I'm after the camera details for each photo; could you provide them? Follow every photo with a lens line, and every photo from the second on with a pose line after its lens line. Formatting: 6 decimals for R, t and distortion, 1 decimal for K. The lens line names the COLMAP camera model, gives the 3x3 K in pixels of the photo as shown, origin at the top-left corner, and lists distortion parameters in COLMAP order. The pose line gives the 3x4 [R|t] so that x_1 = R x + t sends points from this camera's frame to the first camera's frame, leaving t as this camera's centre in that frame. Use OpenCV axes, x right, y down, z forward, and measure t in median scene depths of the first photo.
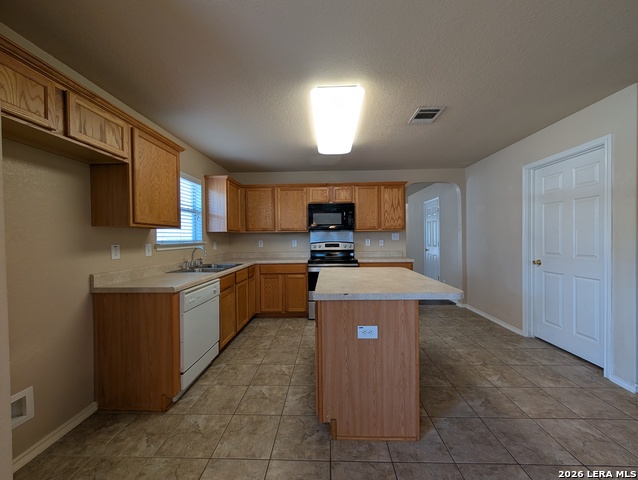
lens RADIAL K [[241.8, 0, 318.9], [0, 241.8, 239.3], [0, 0, 1]] dist [-0.001084, 0.000407]
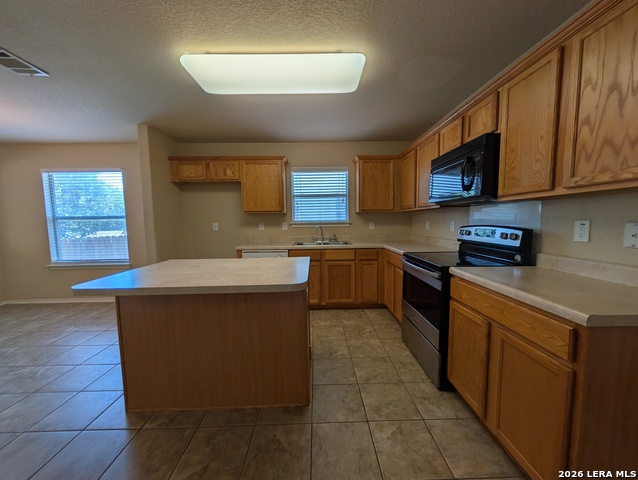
lens RADIAL K [[241.8, 0, 321.0], [0, 241.8, 240.7], [0, 0, 1]] dist [-0.001084, 0.000407]
pose [[0.055956, 0.092491, -0.994140, 0.936286], [0.003925, 0.995672, 0.092854, -0.009562], [0.998425, -0.009098, 0.055351, 1.161541]]
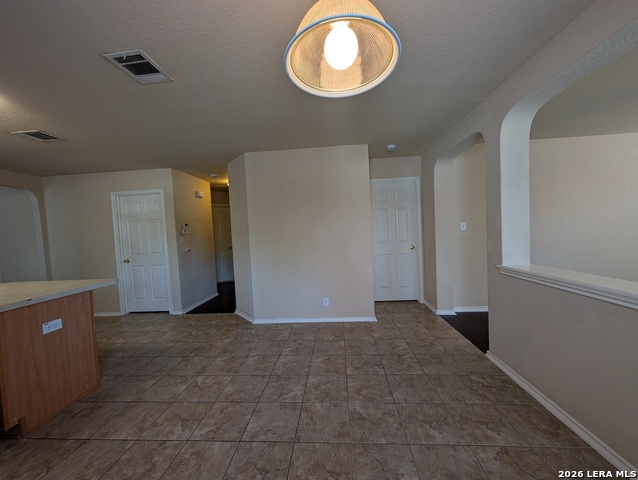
lens RADIAL K [[241.8, 0, 321.5], [0, 241.8, 242.0], [0, 0, 1]] dist [-0.001084, 0.000407]
pose [[0.034601, -0.039269, 0.998629, -0.621004], [0.054837, 0.997797, 0.037336, -0.009138], [-0.997896, 0.053470, 0.036678, -0.281740]]
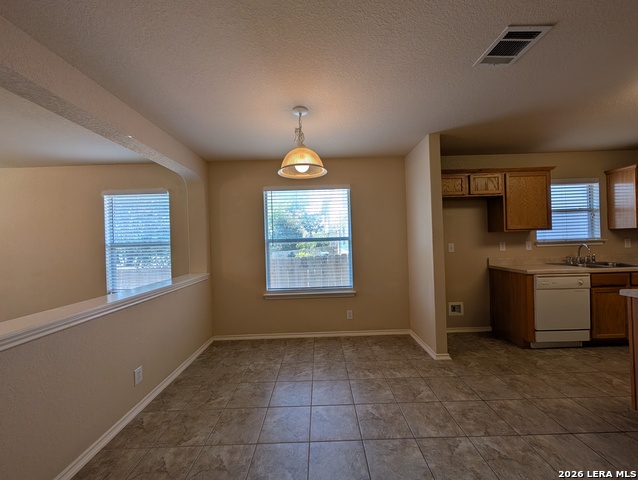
lens RADIAL K [[241.8, 0, 319.9], [0, 241.8, 241.1], [0, 0, 1]] dist [-0.001084, 0.000407]
pose [[0.043215, 0.015907, -0.998939, 0.671846], [0.020943, 0.999639, 0.016824, -0.034186], [0.998846, -0.021648, 0.042867, -0.294538]]
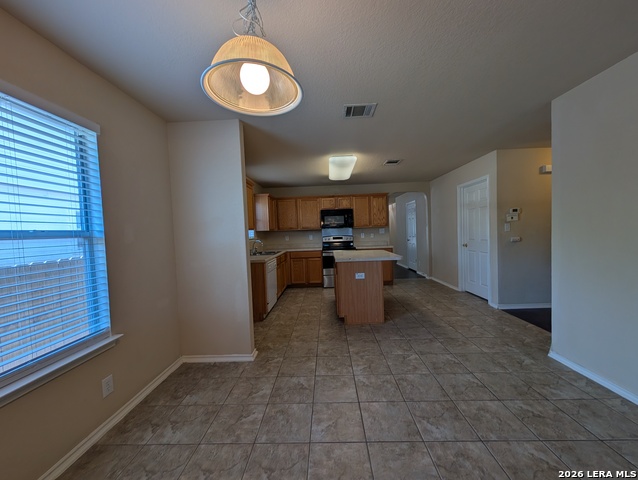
lens RADIAL K [[241.8, 0, 318.7], [0, 241.8, 240.5], [0, 0, 1]] dist [-0.001084, 0.000407]
pose [[0.999693, -0.024523, 0.003479, -0.114265], [0.024415, 0.999300, 0.028351, -0.007359], [-0.004172, -0.028258, 0.999592, -0.777631]]
